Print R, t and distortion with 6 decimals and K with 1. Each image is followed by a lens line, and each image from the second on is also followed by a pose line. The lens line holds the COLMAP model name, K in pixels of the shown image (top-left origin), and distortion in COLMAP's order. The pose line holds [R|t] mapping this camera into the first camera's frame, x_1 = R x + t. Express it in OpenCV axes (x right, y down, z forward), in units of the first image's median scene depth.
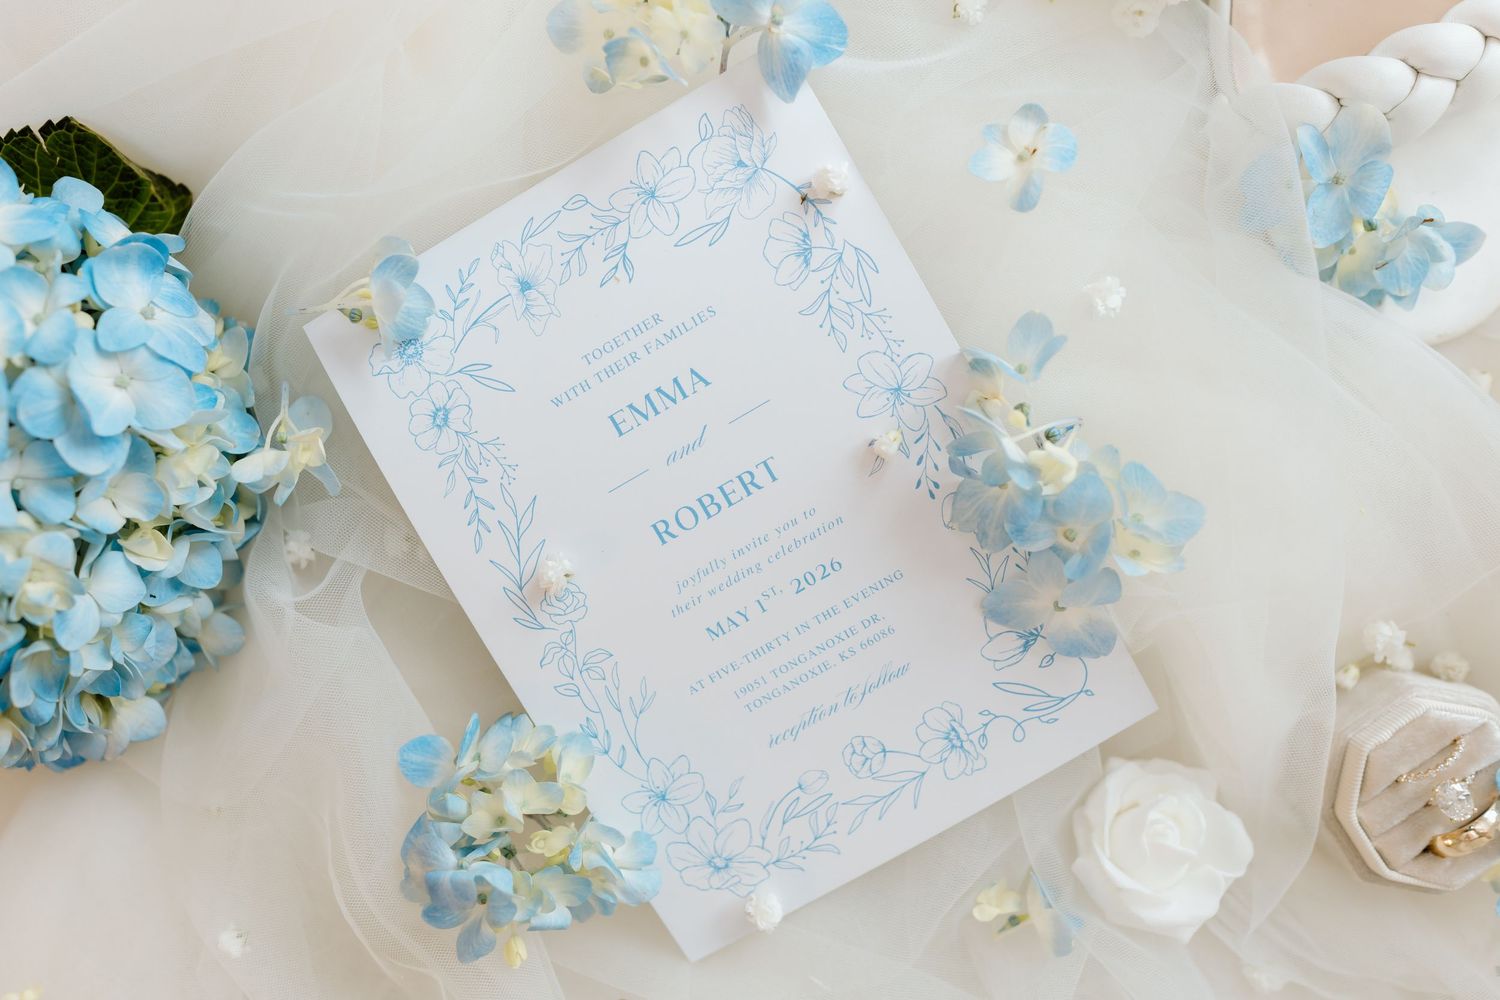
lens RADIAL K [[1515.2, 0, 722.8], [0, 1515.2, 480.8], [0, 0, 1]] dist [0.004736, 0.000000]
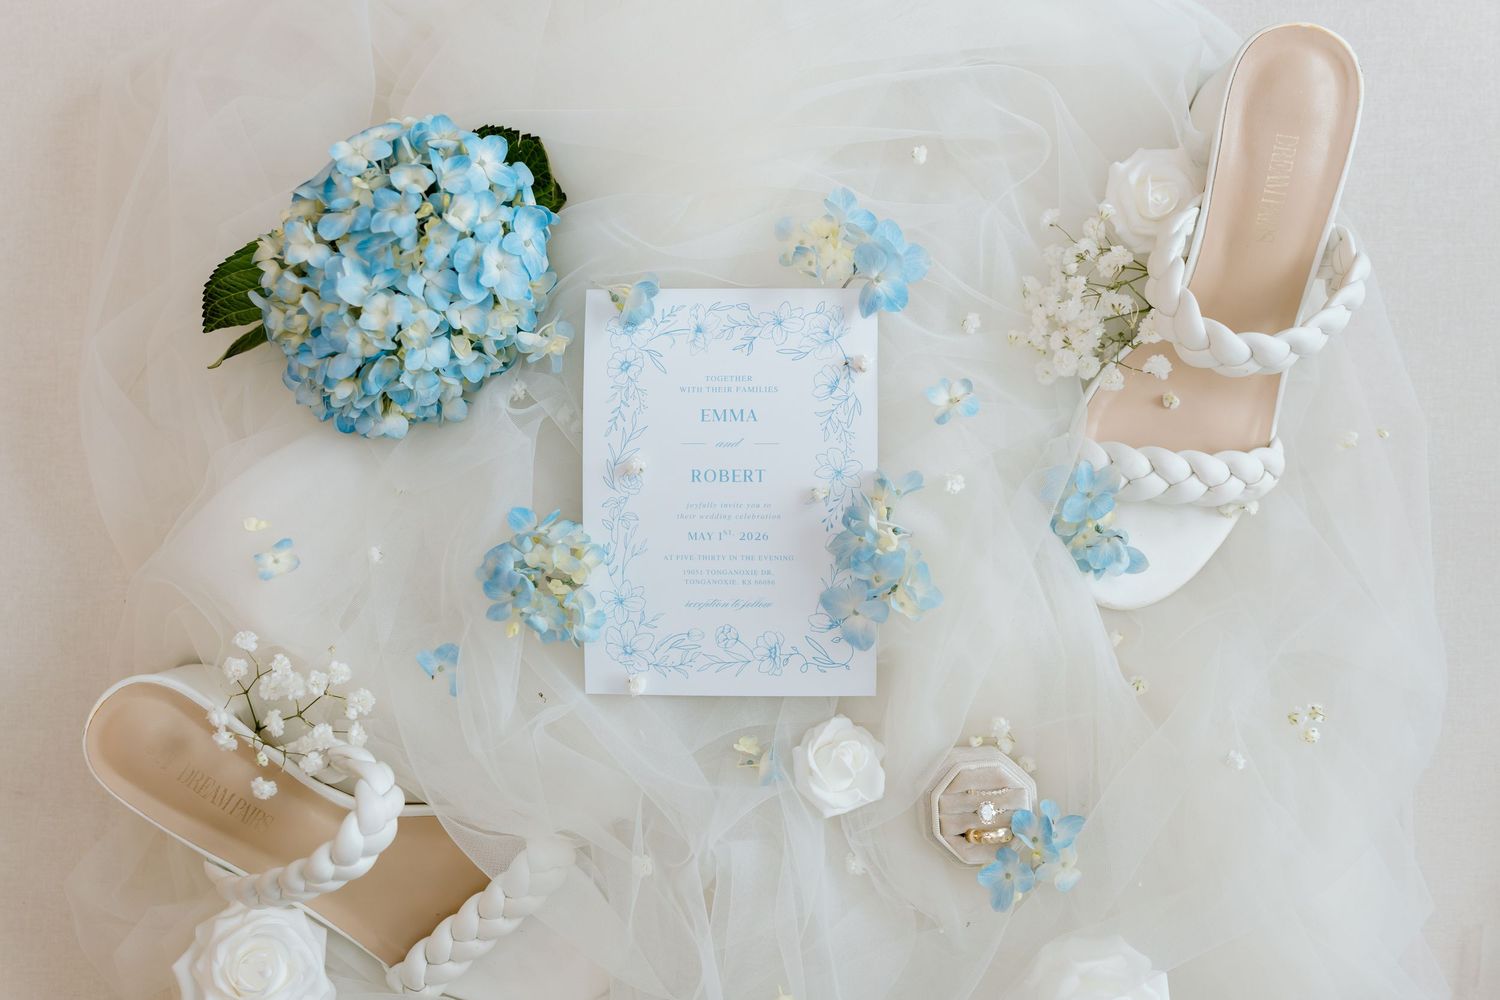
lens RADIAL K [[1515.2, 0, 751.0], [0, 1515.2, 503.1], [0, 0, 1]] dist [0.004736, 0.000000]
pose [[0.862731, 0.505567, -0.009897, 0.056129], [-0.503427, 0.856911, -0.110746, 0.237362], [-0.047508, 0.100527, 0.993799, -0.884469]]
